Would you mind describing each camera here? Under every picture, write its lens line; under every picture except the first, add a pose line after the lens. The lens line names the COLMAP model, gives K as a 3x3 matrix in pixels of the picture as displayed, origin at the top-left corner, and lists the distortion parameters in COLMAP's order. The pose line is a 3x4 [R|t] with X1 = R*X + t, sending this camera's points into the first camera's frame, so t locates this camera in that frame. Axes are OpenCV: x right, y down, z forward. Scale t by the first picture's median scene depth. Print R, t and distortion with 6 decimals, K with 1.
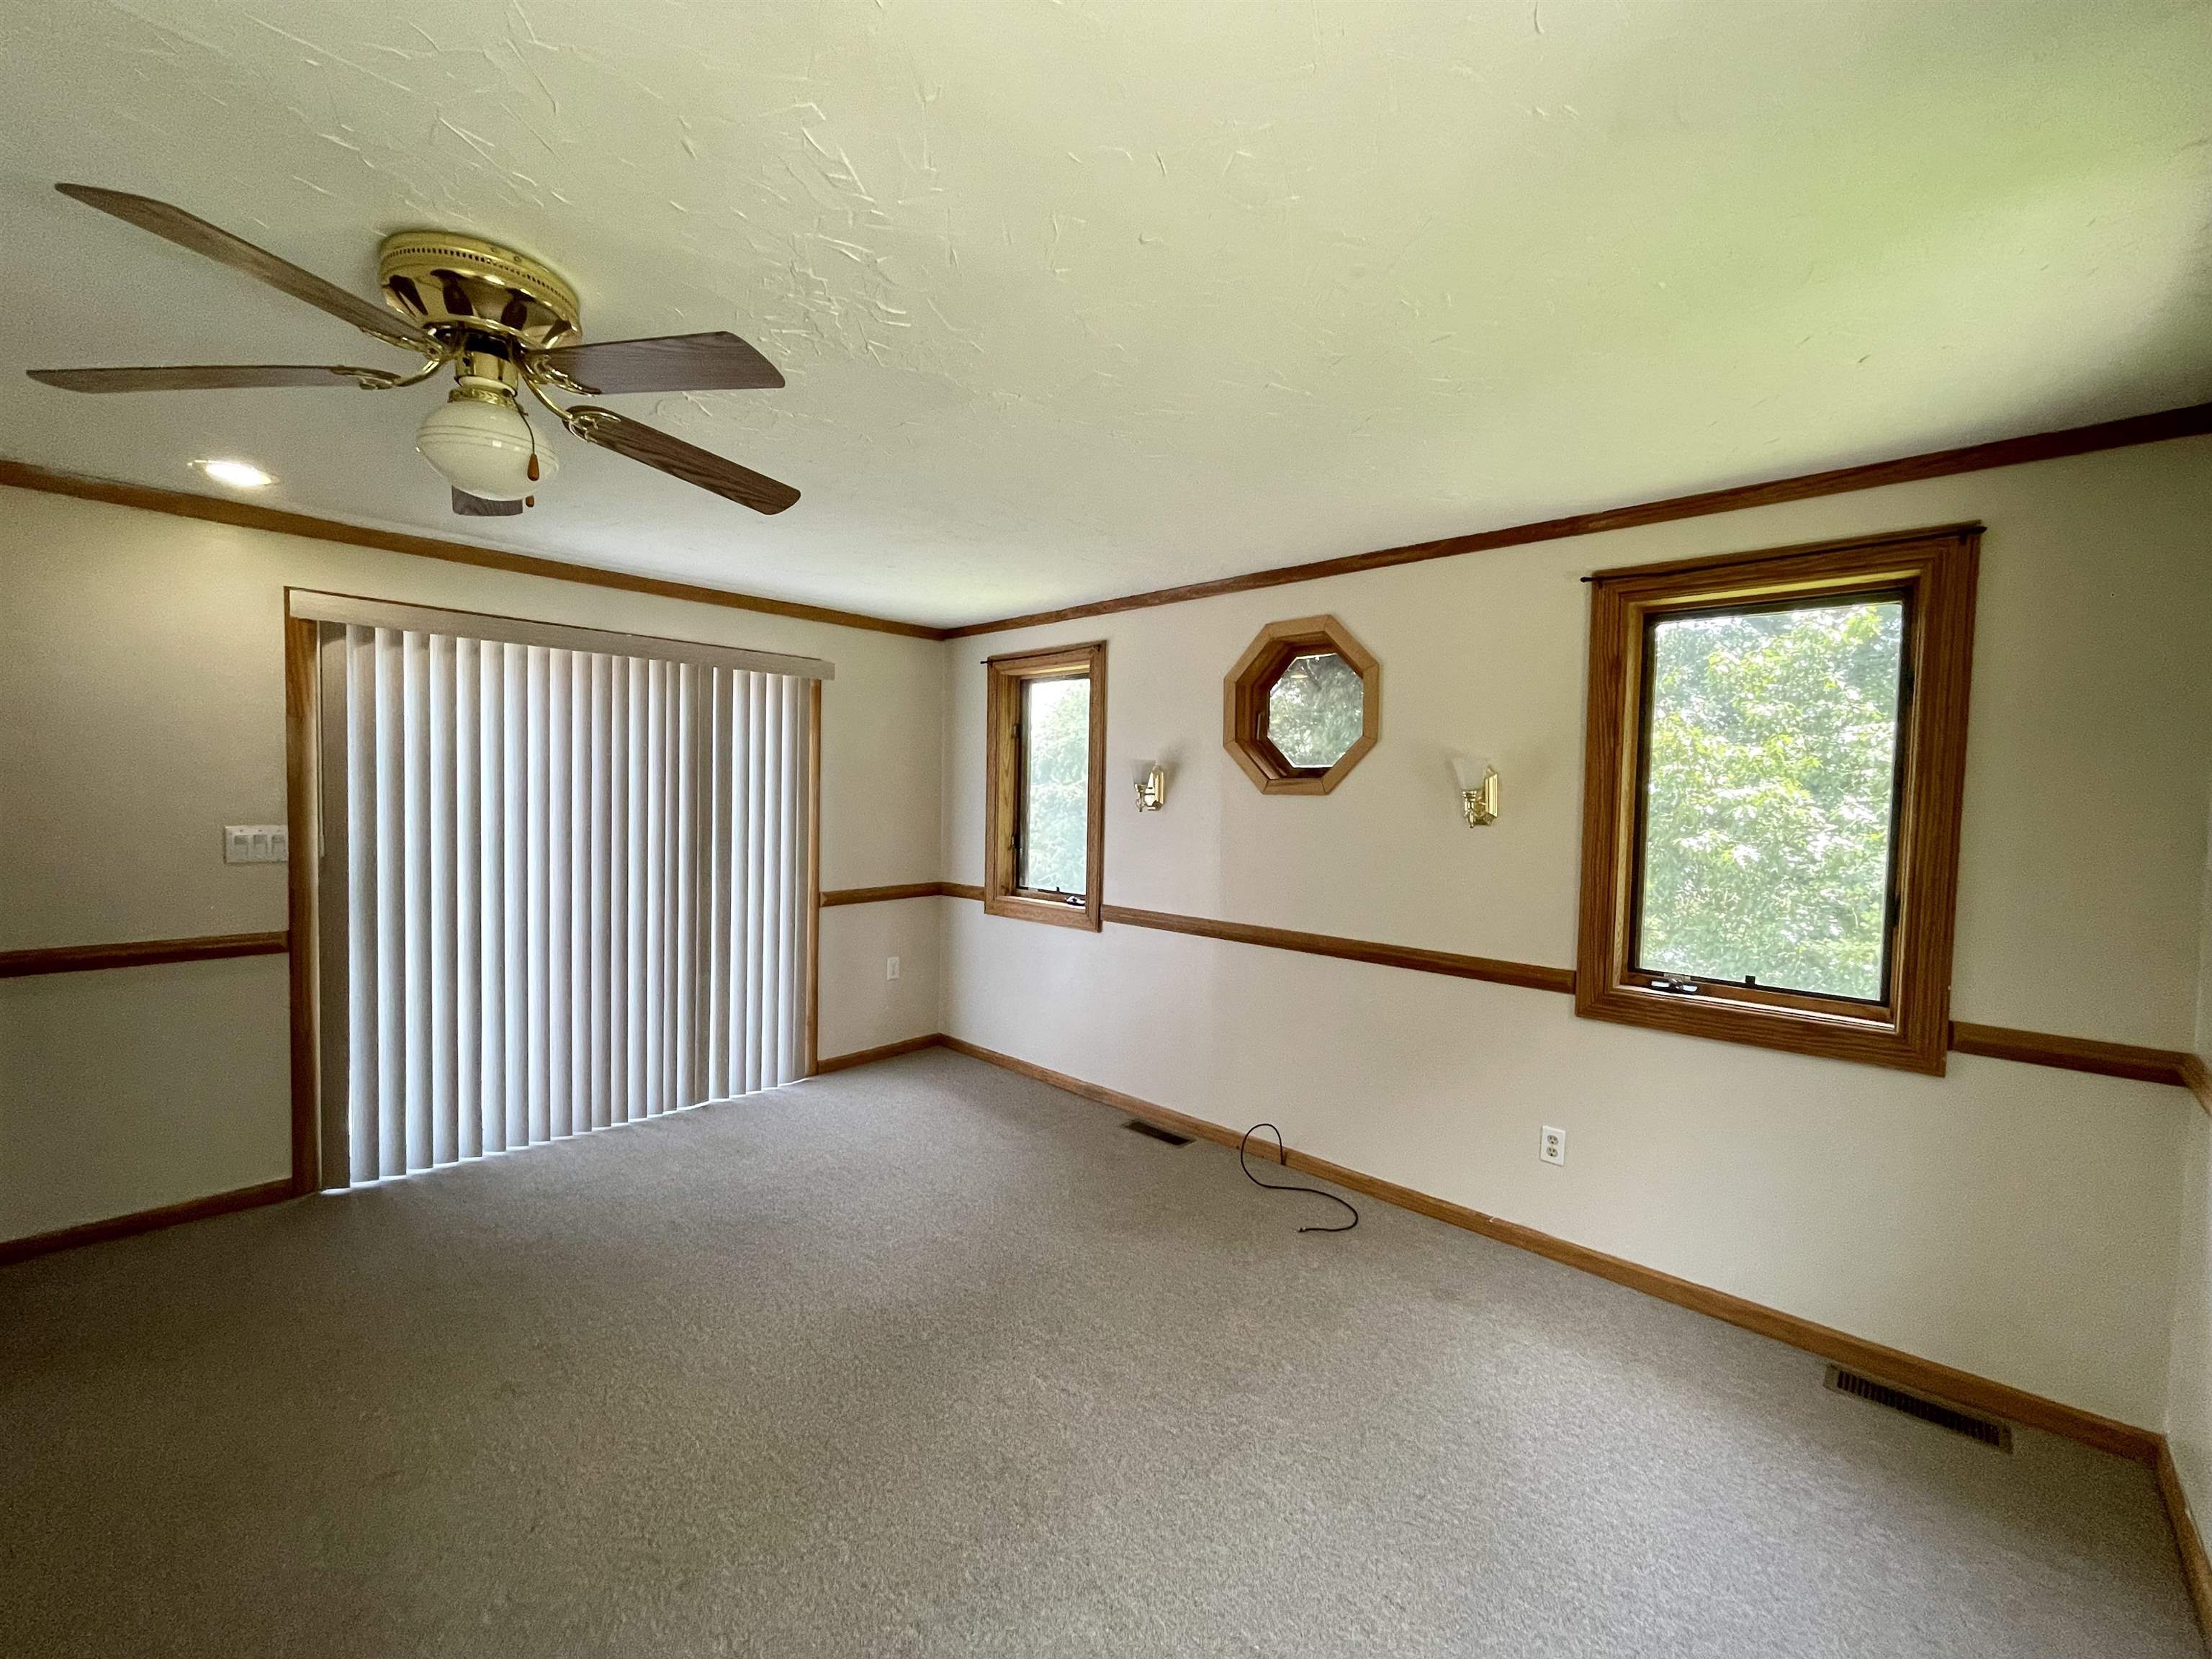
lens RADIAL K [[889.5, 0, 1113.9], [0, 889.5, 827.9], [0, 0, 1]] dist [-0.005508, 0.001485]
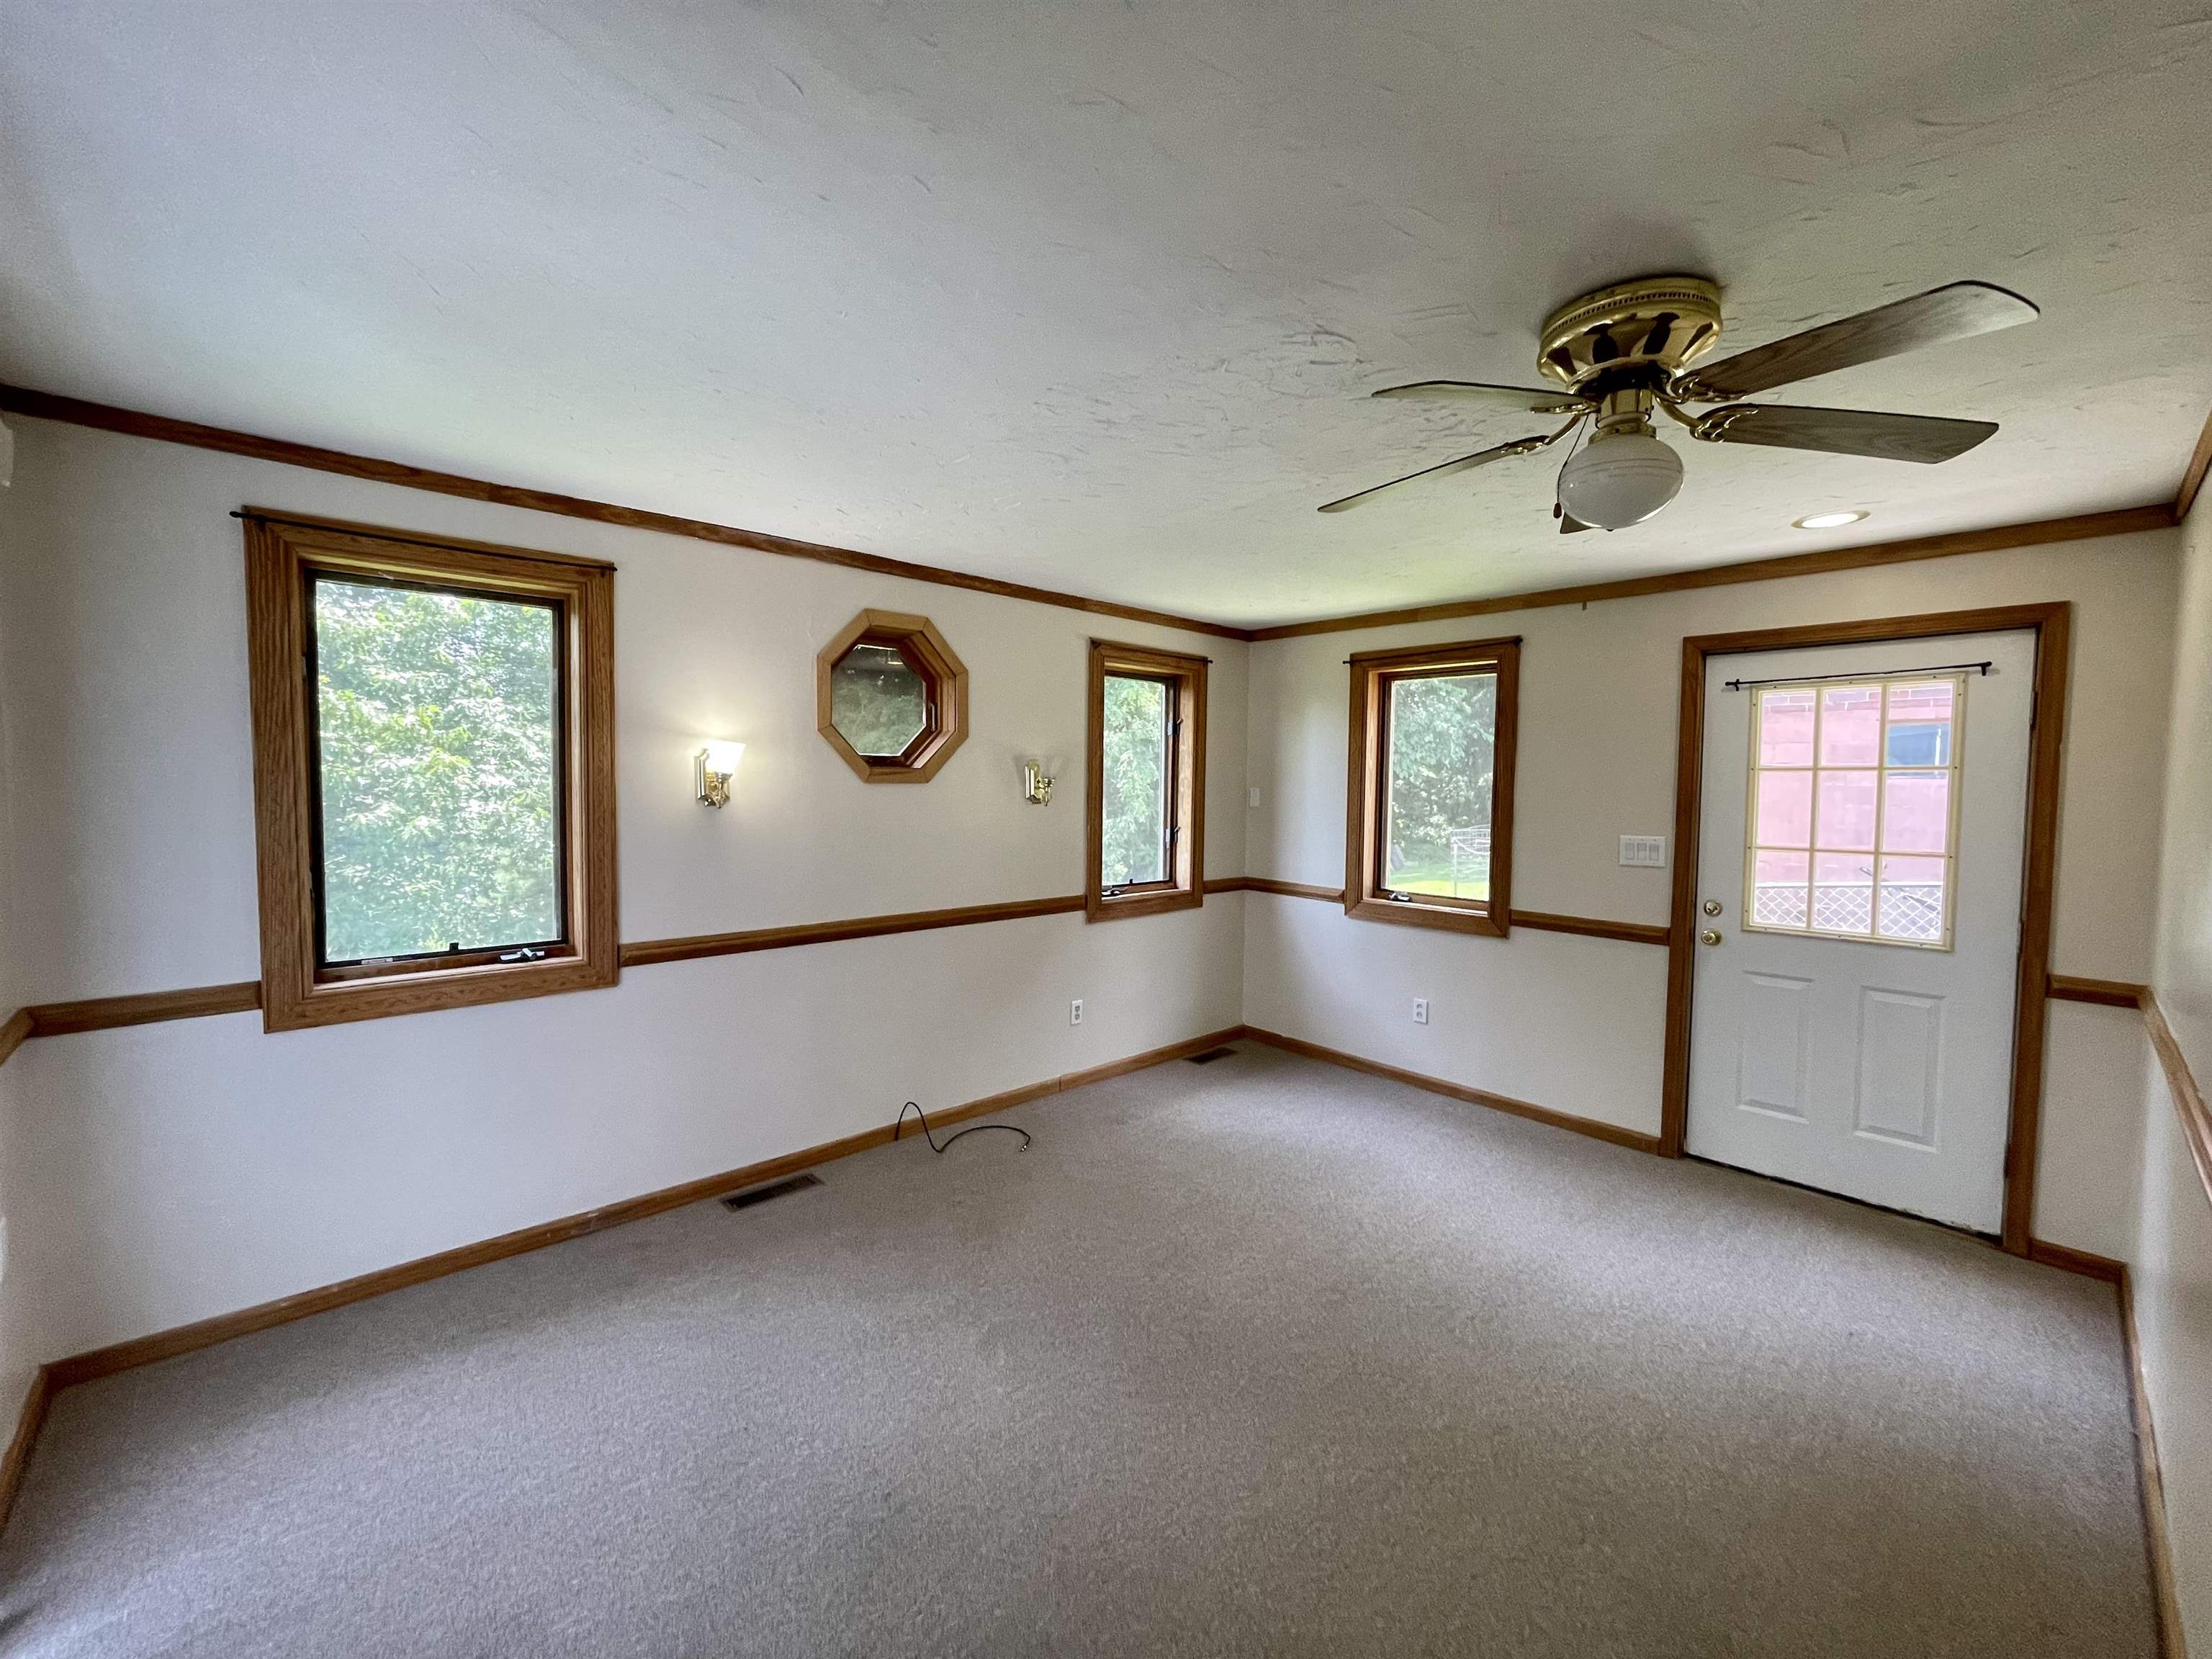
lens RADIAL K [[889.5, 0, 1096.6], [0, 889.5, 824.4], [0, 0, 1]] dist [-0.005508, 0.001485]
pose [[0.080464, -0.069497, 0.994332, -0.779173], [0.031307, 0.997250, 0.067168, -0.049565], [-0.996266, 0.025725, 0.082418, 0.658089]]
